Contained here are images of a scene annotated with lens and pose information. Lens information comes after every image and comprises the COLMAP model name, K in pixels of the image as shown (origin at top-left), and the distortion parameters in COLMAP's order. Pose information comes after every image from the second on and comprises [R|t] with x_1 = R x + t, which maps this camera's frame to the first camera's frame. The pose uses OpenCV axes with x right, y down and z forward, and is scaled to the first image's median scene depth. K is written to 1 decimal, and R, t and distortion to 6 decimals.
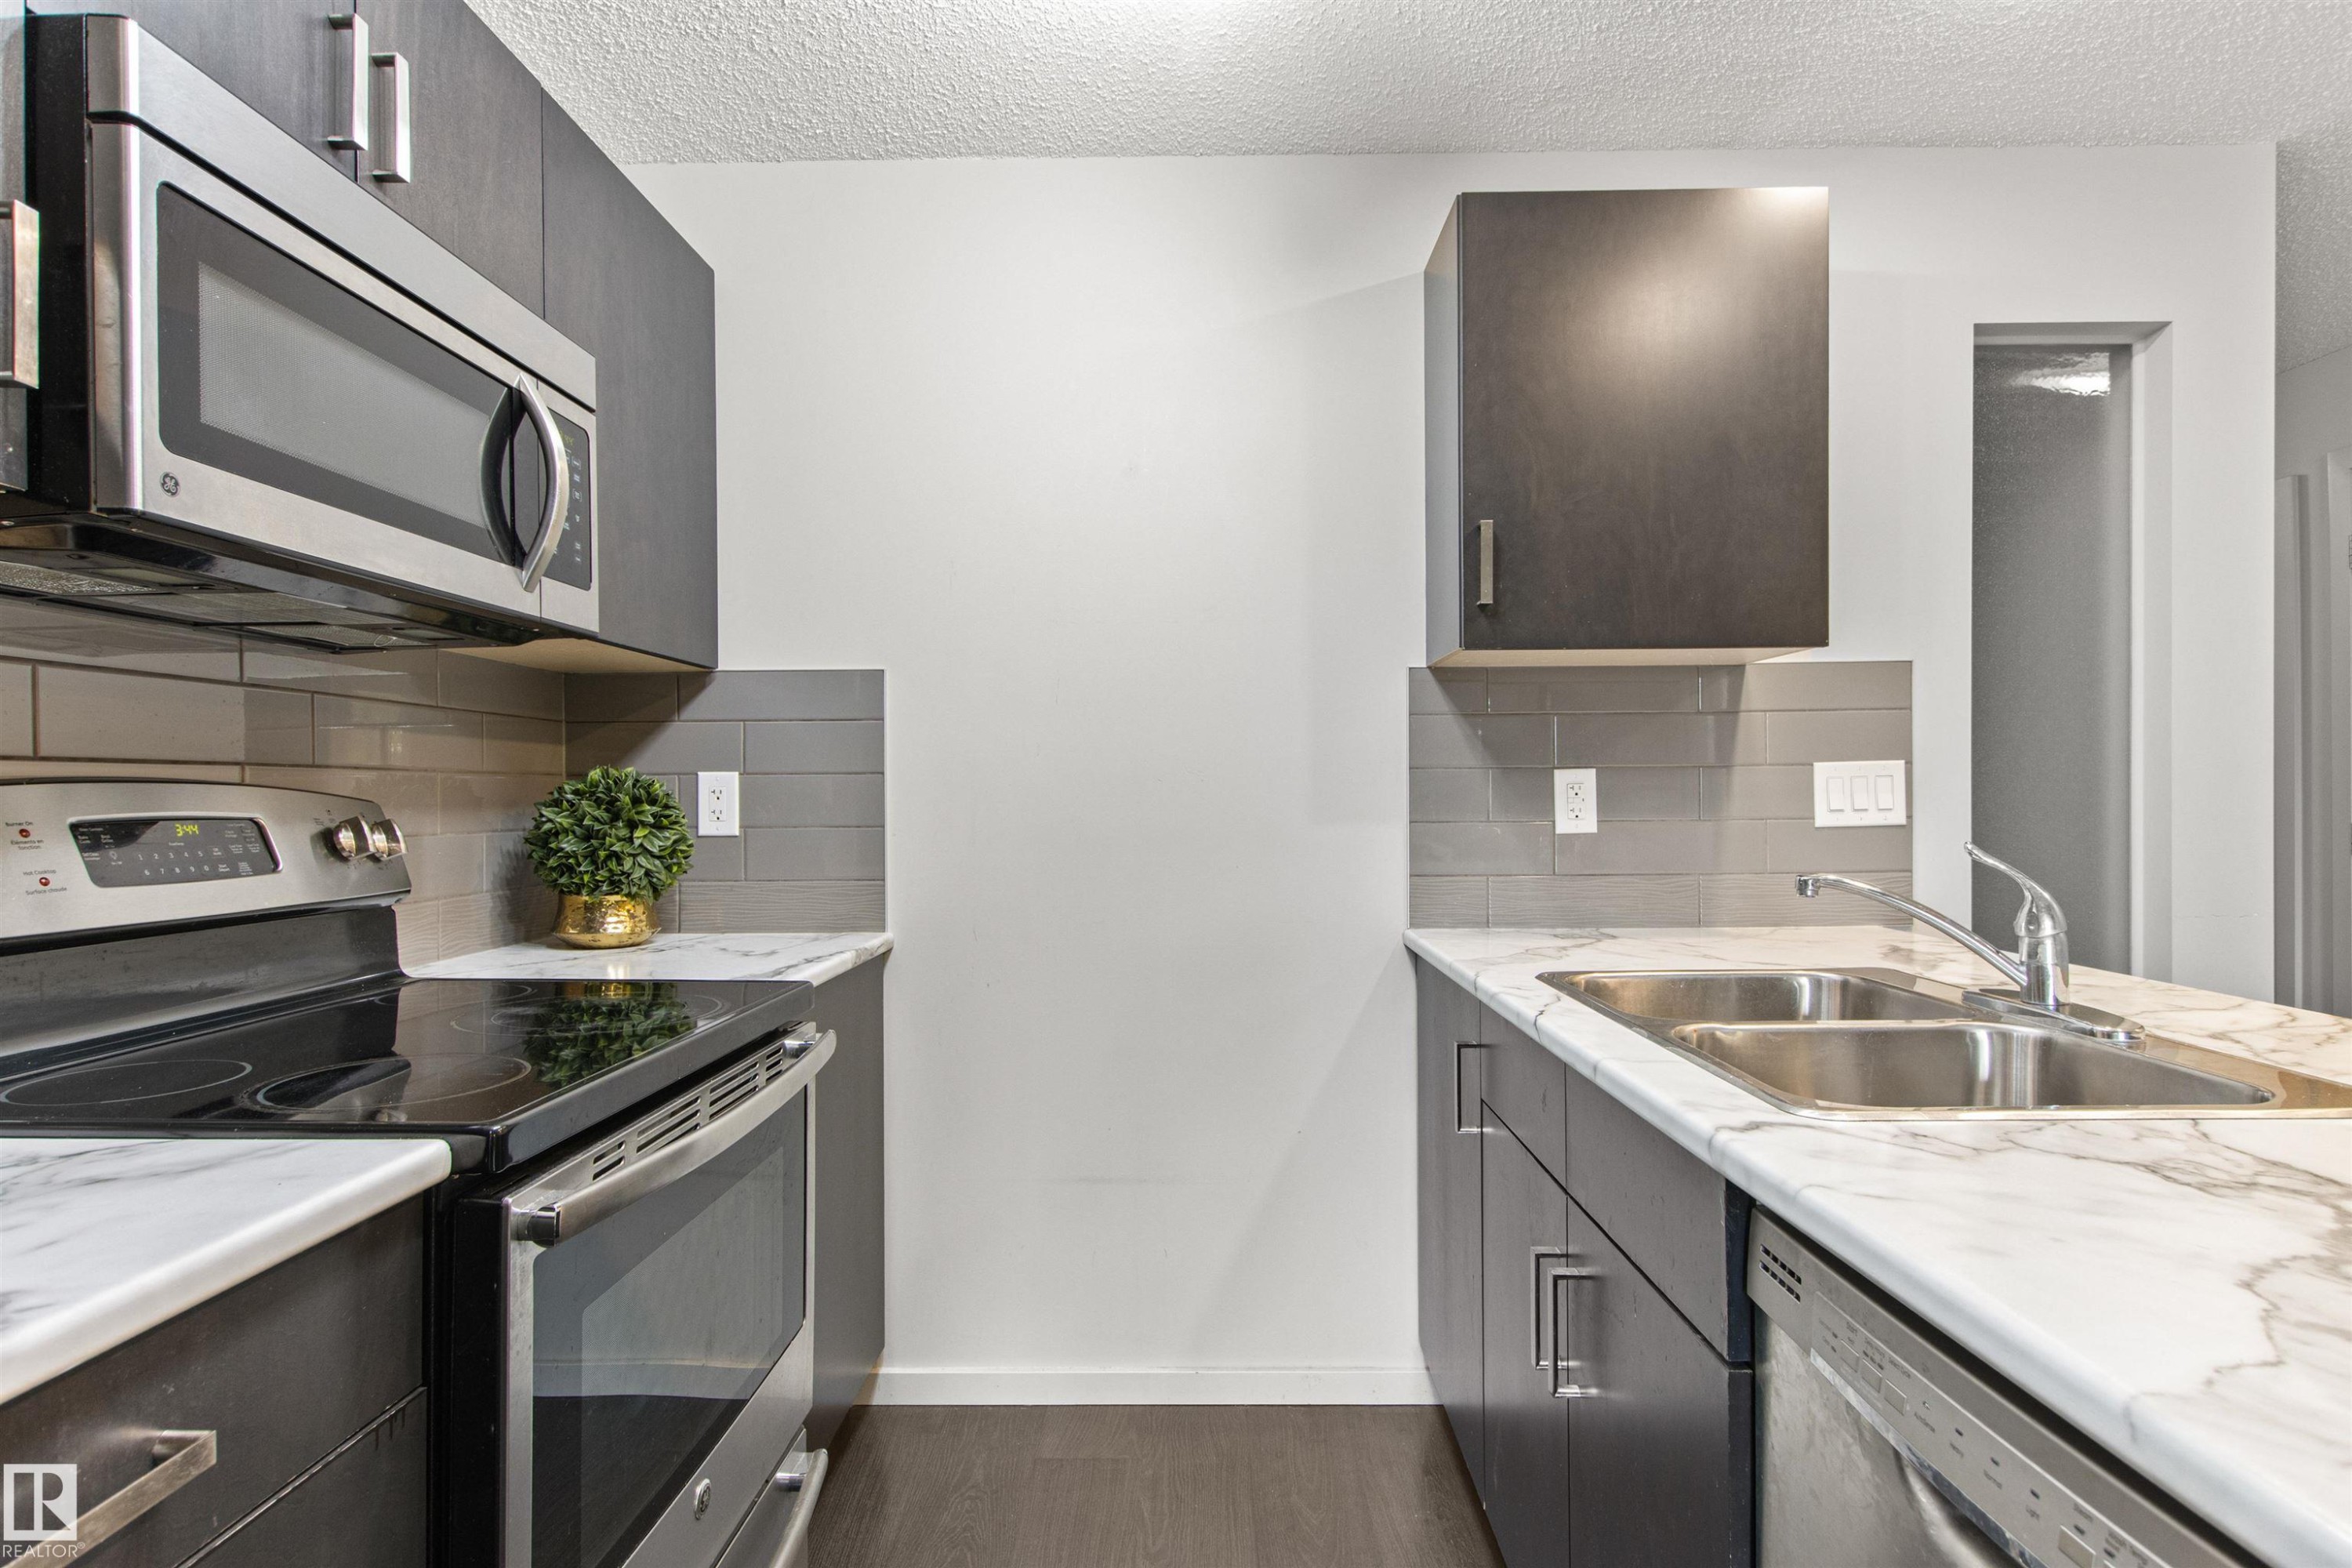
lens RADIAL K [[1217.2, 0, 1181.3], [0, 1217.2, 799.9], [0, 0, 1]] dist [0.000258, 0.000894]
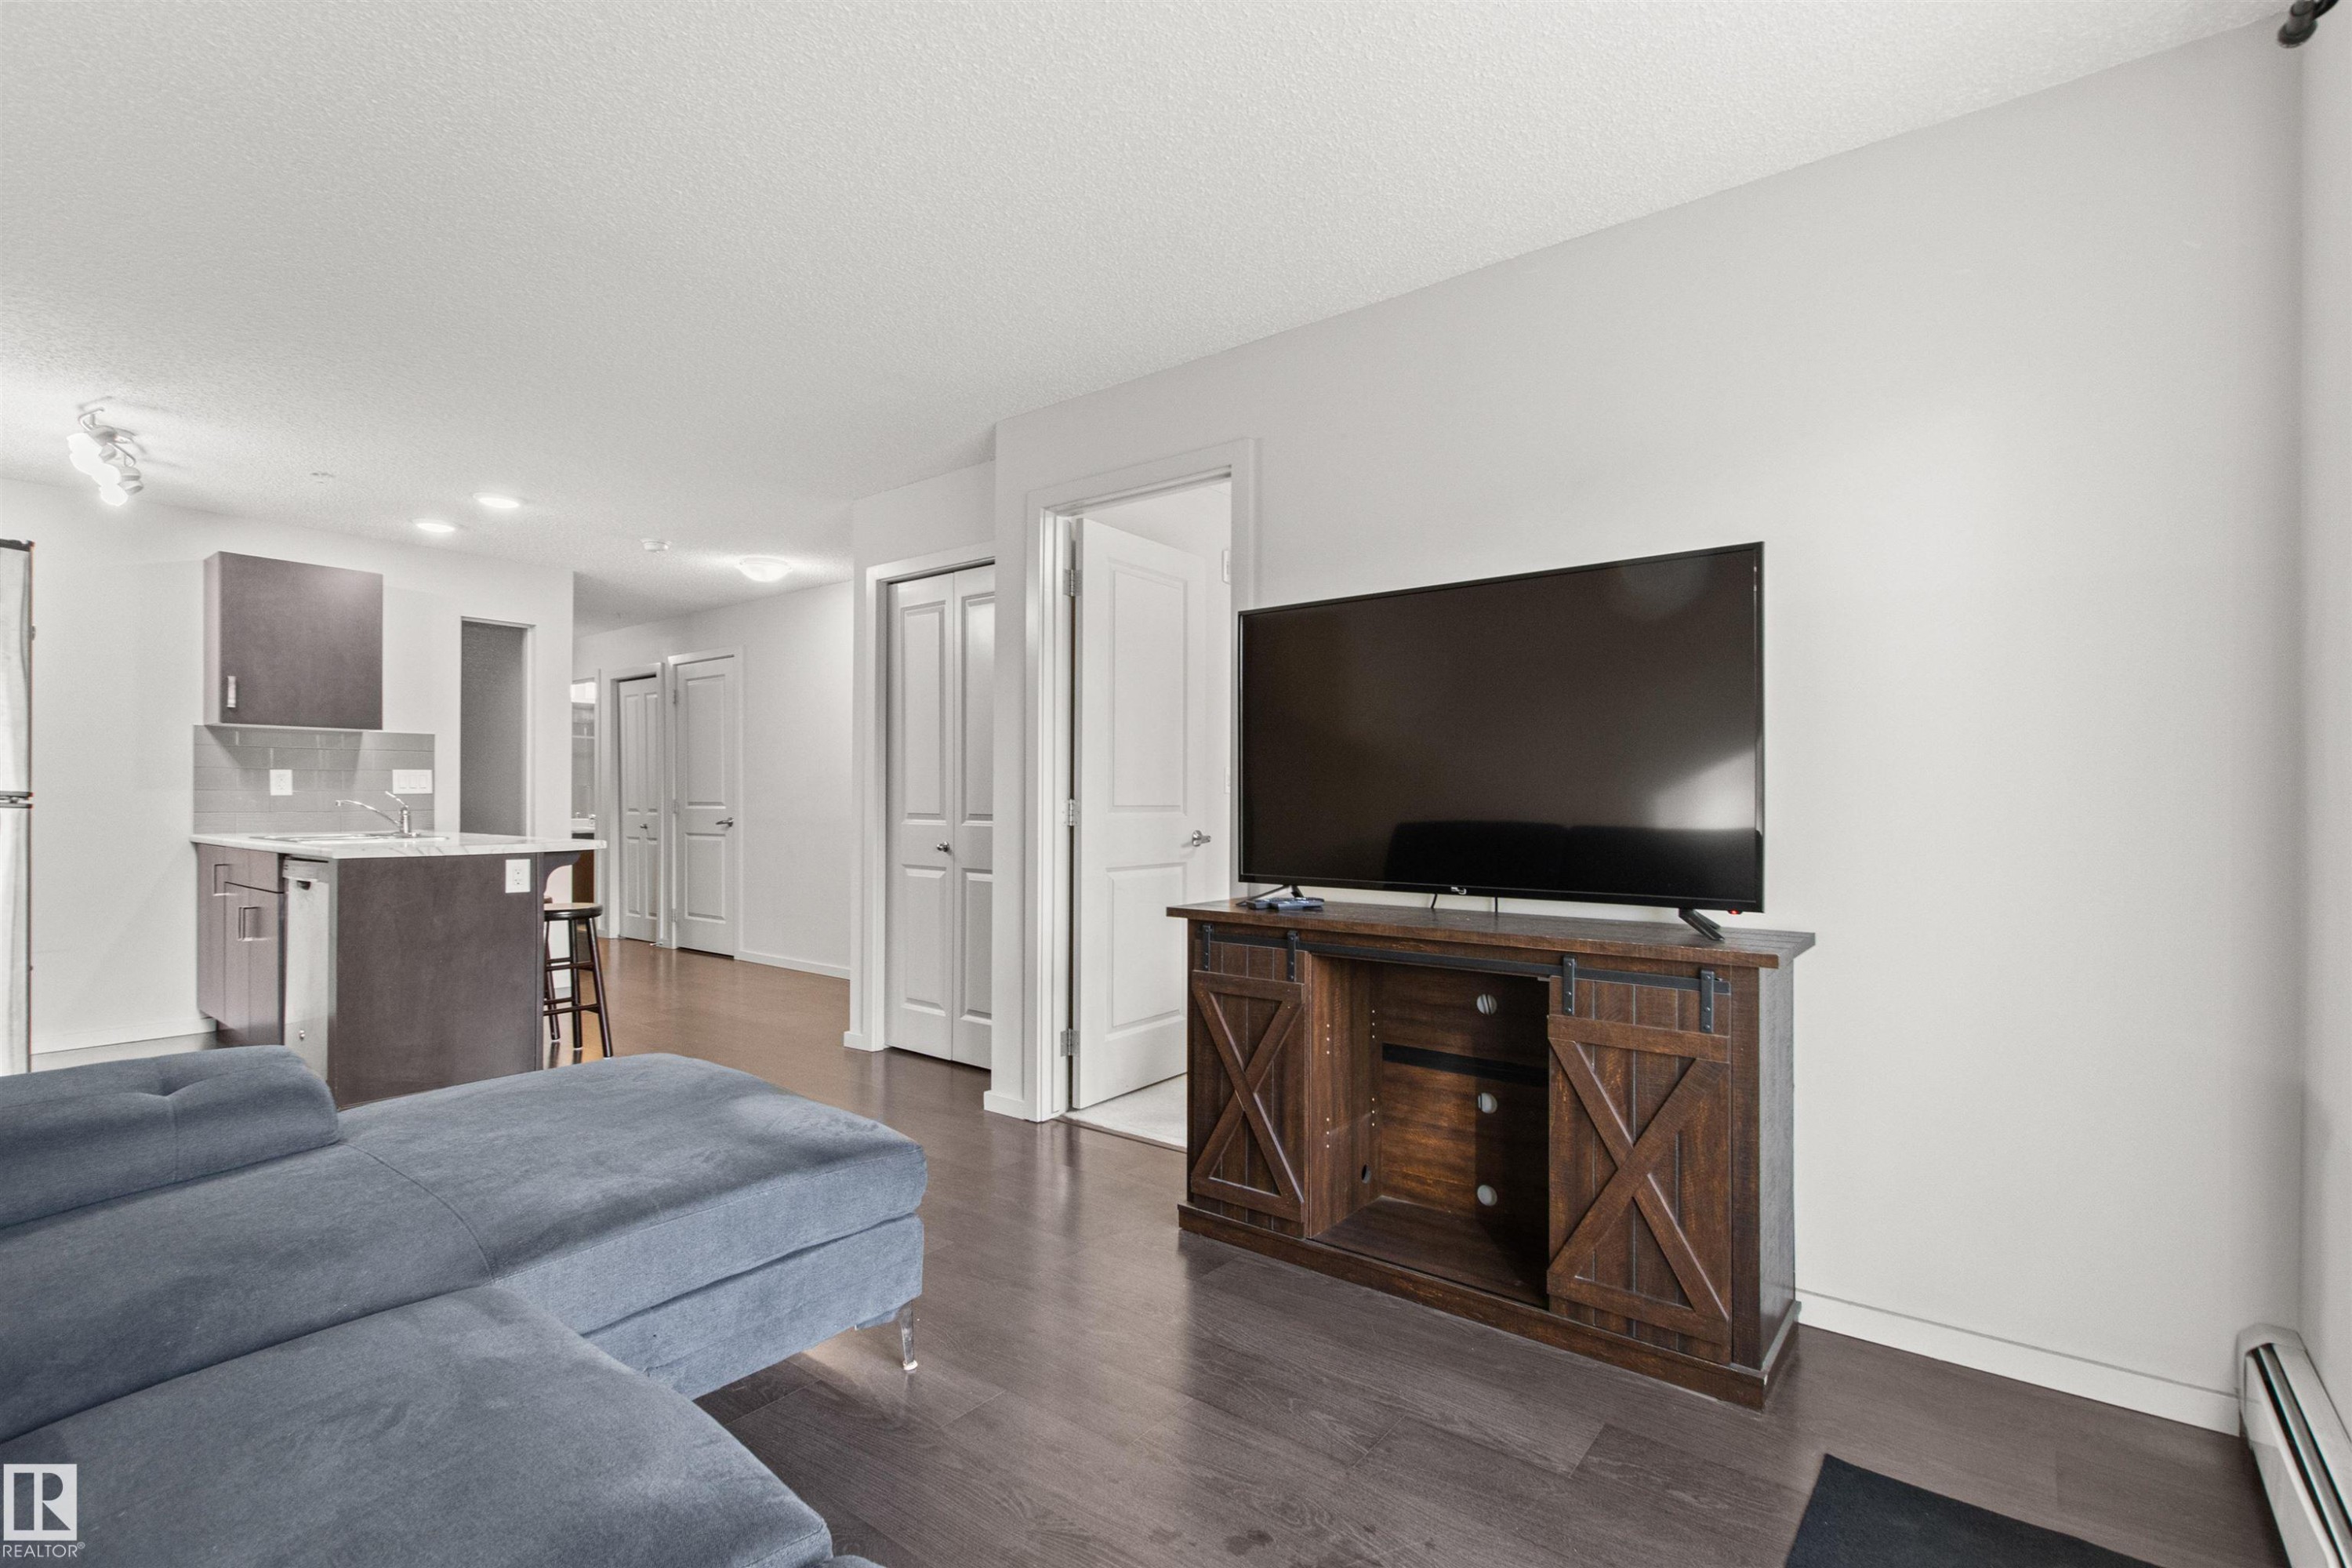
lens RADIAL K [[1070.0, 0, 1174.7], [0, 1070.0, 802.3], [0, 0, 1]] dist [0.000359, -0.000781]
pose [[0.602705, 0.006855, 0.797934, -0.362871], [-0.003571, 0.999976, -0.005893, 0.054247], [-0.797956, 0.000702, 0.602715, -2.003058]]
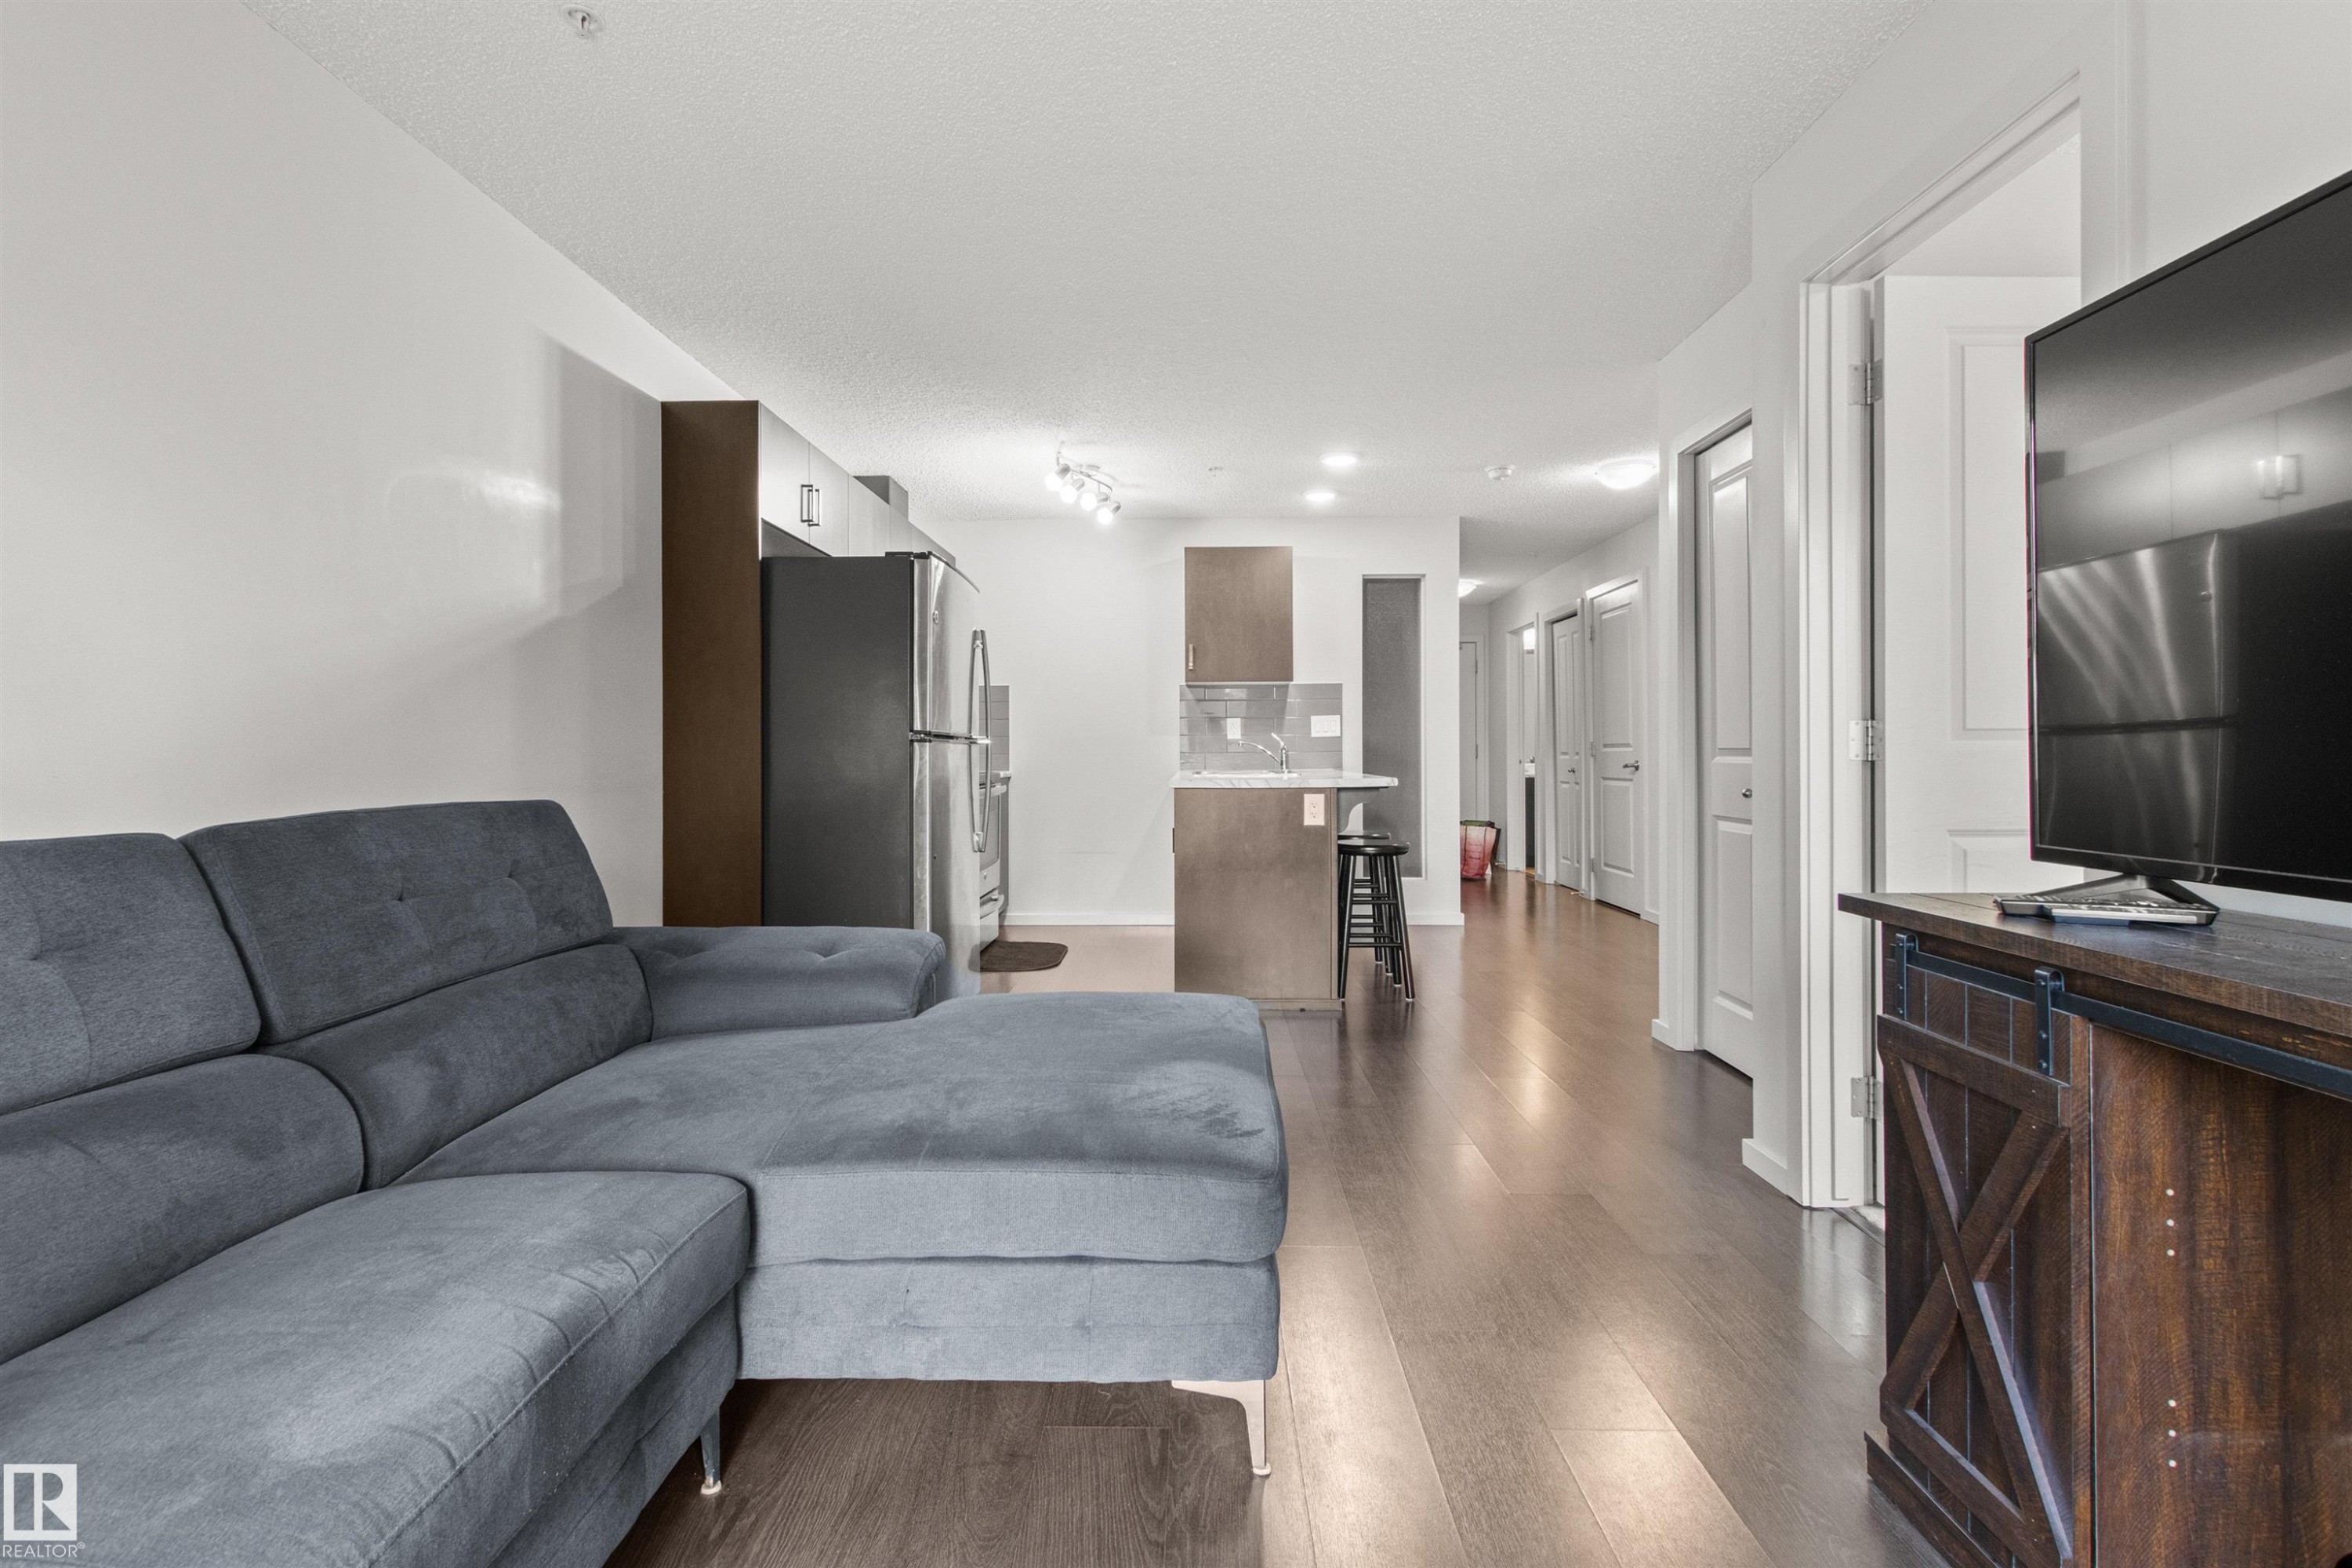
lens RADIAL K [[1096.0, 0, 1177.0], [0, 1096.0, 745.9], [0, 0, 1]] dist [0.005793, -0.003711]
pose [[0.999981, 0.001694, -0.005993, 0.217524], [-0.001755, 0.999947, -0.010125, 0.080842], [0.005976, 0.010136, 0.999931, -1.970141]]
